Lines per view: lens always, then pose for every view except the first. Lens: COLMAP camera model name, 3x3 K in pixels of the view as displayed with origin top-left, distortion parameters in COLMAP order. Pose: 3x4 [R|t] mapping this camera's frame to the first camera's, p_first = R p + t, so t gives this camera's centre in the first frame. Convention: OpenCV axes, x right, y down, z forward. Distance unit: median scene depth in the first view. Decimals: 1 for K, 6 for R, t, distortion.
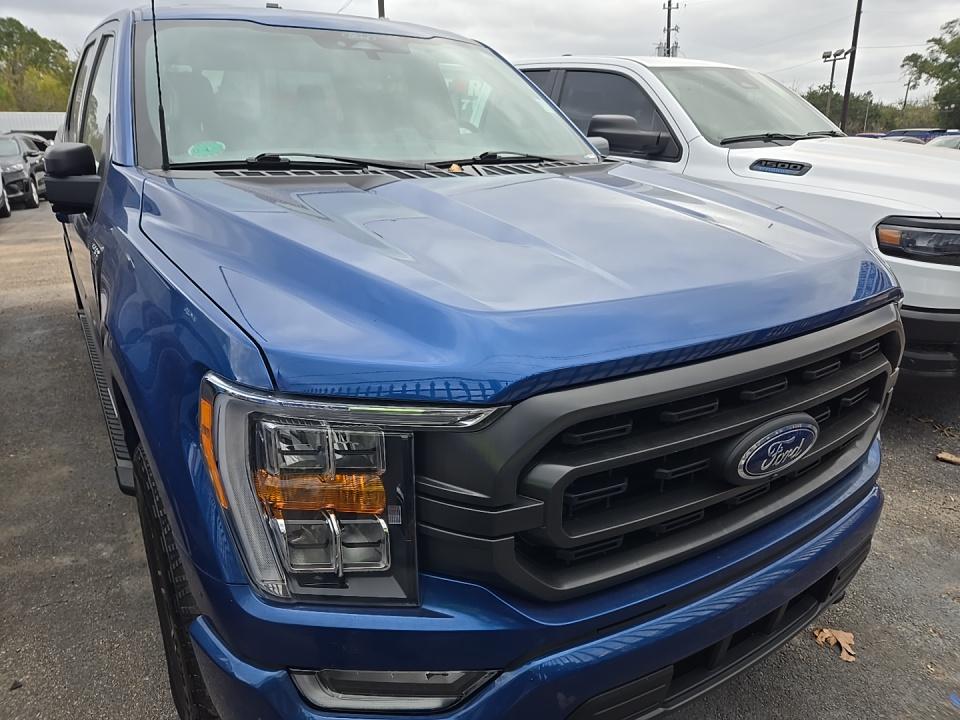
lens RADIAL K [[646.1, 0, 484.6], [0, 646.1, 358.1], [0, 0, 1]] dist [0.075563, -0.064384]
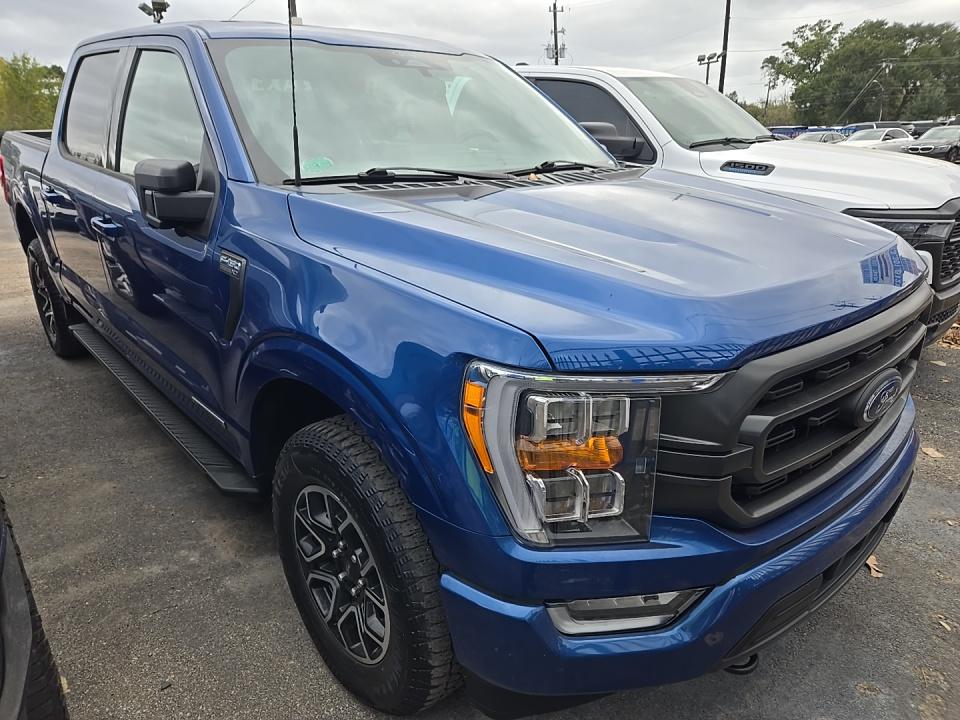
lens RADIAL K [[646.1, 0, 484.6], [0, 646.1, 358.1], [0, 0, 1]] dist [0.075563, -0.064384]
pose [[0.987171, -0.059274, 0.148259, -0.246240], [0.058958, 0.998239, 0.006528, 0.004897], [-0.148385, 0.002297, 0.988927, -0.072328]]
